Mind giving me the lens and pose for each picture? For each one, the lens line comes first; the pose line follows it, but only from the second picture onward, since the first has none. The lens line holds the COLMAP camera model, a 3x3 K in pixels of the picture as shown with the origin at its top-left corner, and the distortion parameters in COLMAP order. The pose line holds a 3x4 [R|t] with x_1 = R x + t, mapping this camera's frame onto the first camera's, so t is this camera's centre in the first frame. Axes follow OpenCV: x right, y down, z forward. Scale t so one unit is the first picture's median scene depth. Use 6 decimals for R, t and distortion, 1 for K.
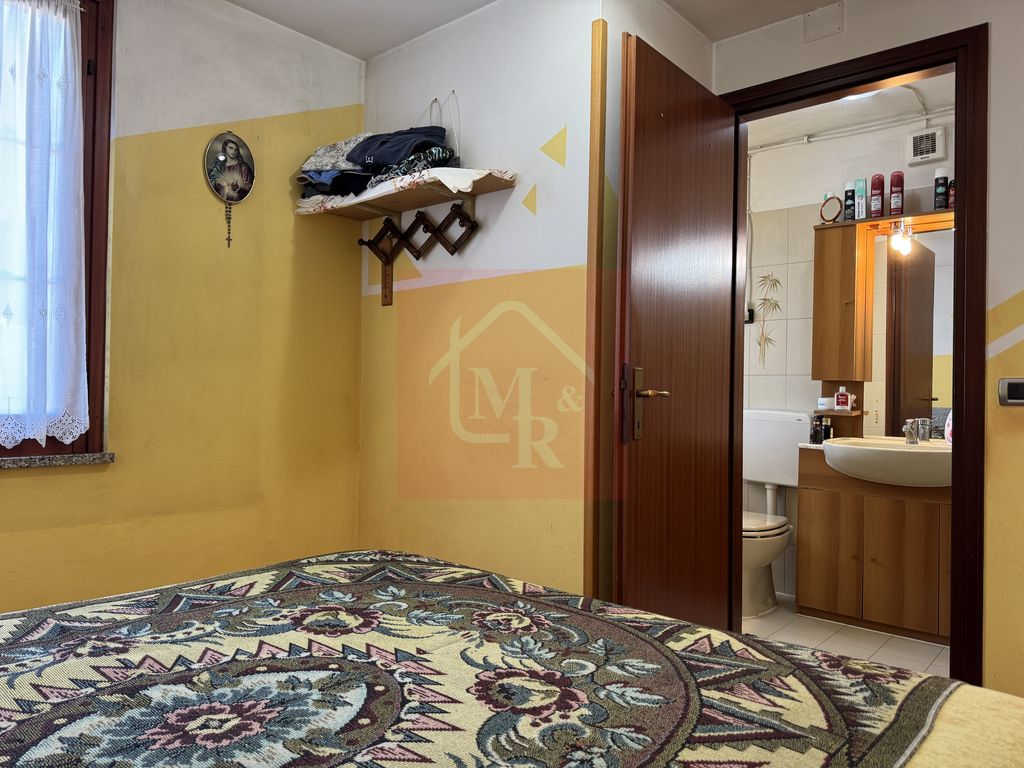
lens RADIAL K [[725.4, 0, 512.0], [0, 725.4, 384.0], [0, 0, 1]] dist [0.000742, 0.005067]
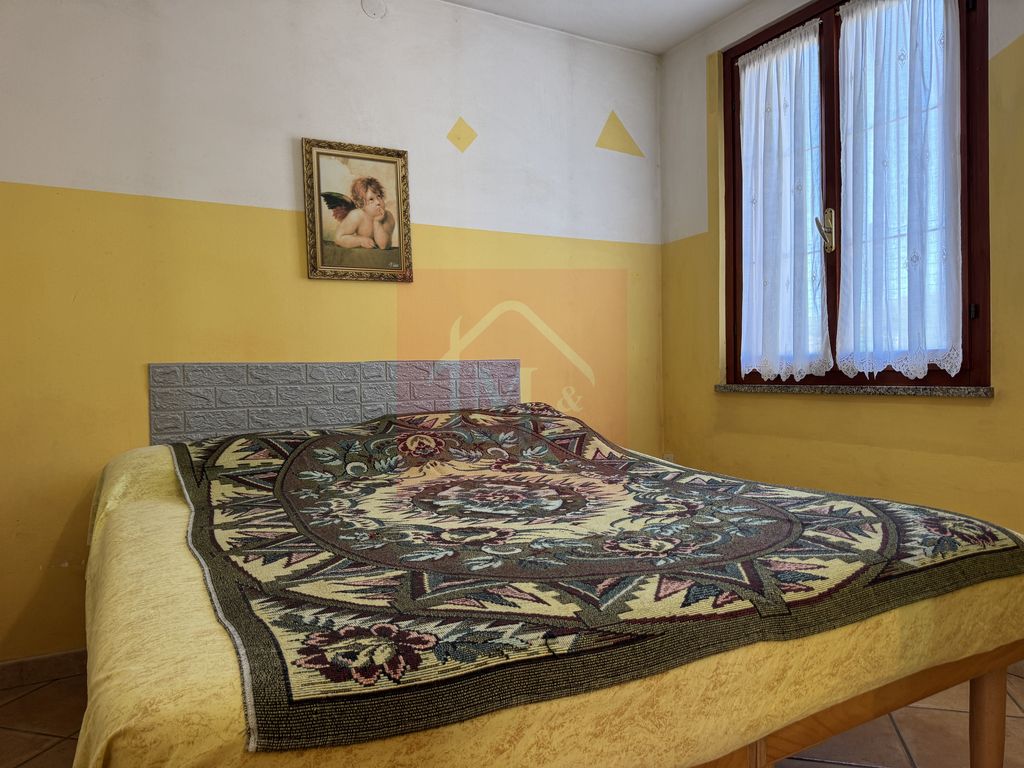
lens RADIAL K [[711.9, 0, 512.0], [0, 711.9, 384.0], [0, 0, 1]] dist [0.058775, -0.089837]
pose [[-0.330675, 0.013865, -0.943643, 1.144685], [0.021102, 0.999751, 0.007295, 0.140015], [0.943509, -0.017500, -0.330885, 1.440395]]
